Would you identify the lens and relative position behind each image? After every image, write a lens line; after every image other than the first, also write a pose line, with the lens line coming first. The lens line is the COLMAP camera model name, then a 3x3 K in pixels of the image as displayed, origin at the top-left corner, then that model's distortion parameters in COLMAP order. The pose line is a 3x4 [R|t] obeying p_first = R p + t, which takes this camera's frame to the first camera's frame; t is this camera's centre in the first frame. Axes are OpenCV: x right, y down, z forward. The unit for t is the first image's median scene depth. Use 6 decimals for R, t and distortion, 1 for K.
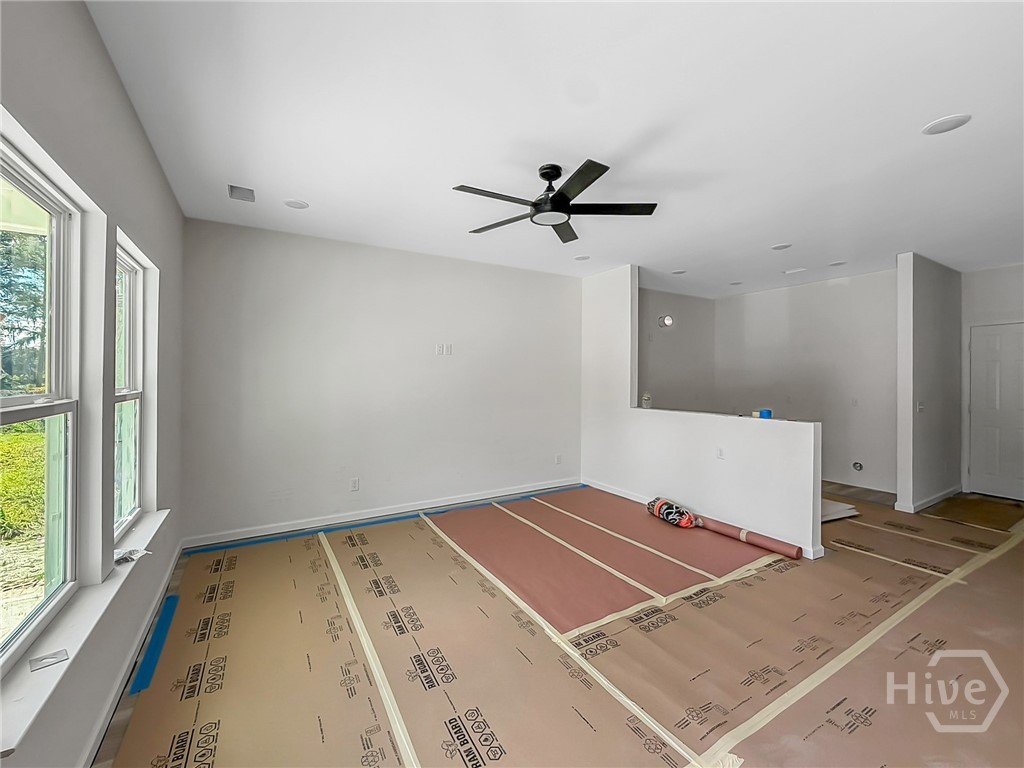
lens RADIAL K [[428.4, 0, 510.7], [0, 428.4, 372.7], [0, 0, 1]] dist [0.000438, -0.000329]
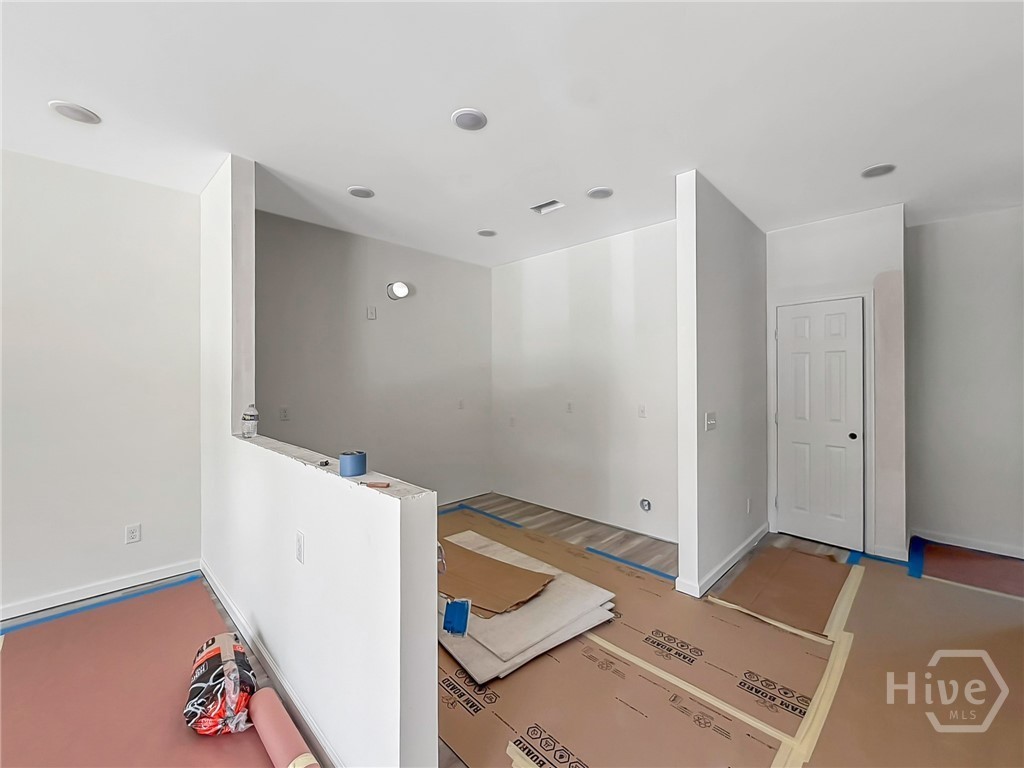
lens RADIAL K [[428.4, 0, 510.7], [0, 428.4, 372.7], [0, 0, 1]] dist [0.000438, -0.000329]
pose [[0.969466, 0.001141, 0.245224, 0.697109], [0.000803, 0.999969, -0.007827, 0.016377], [-0.245226, 0.007784, 0.969435, 0.619861]]
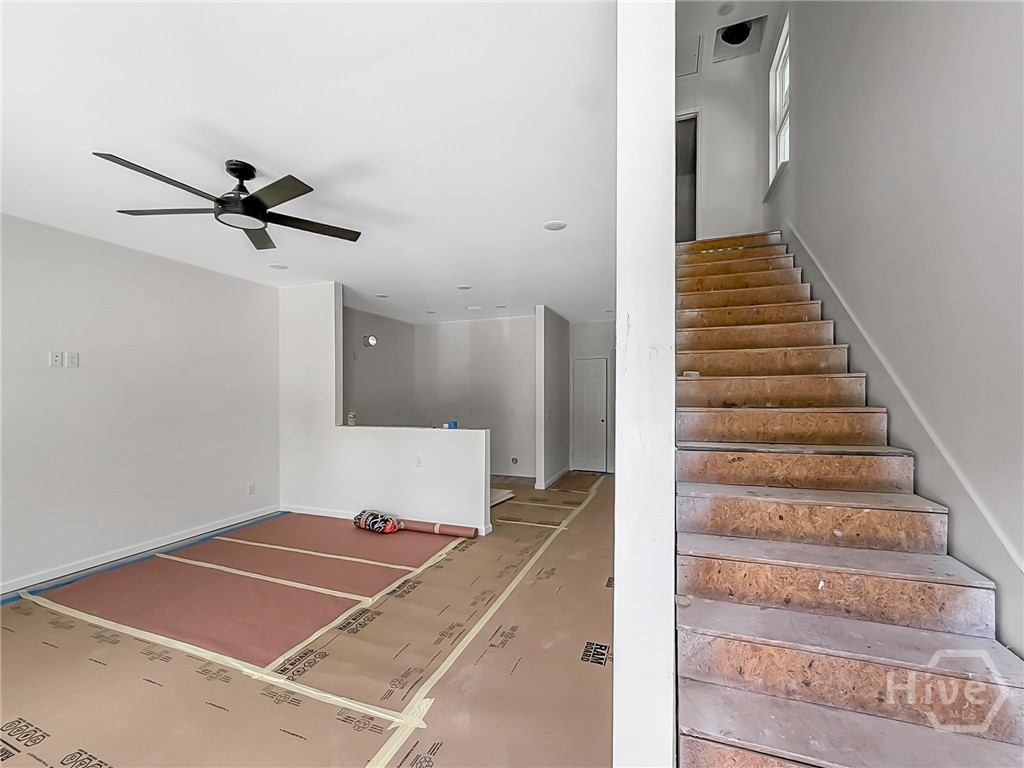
lens RADIAL K [[428.7, 0, 518.9], [0, 428.7, 398.5], [0, 0, 1]] dist [-0.000834, -0.000025]
pose [[0.777471, -0.013980, 0.628763, -0.022588], [0.001239, 0.999785, 0.020698, -0.004193], [-0.628917, -0.015313, 0.777322, -0.063709]]
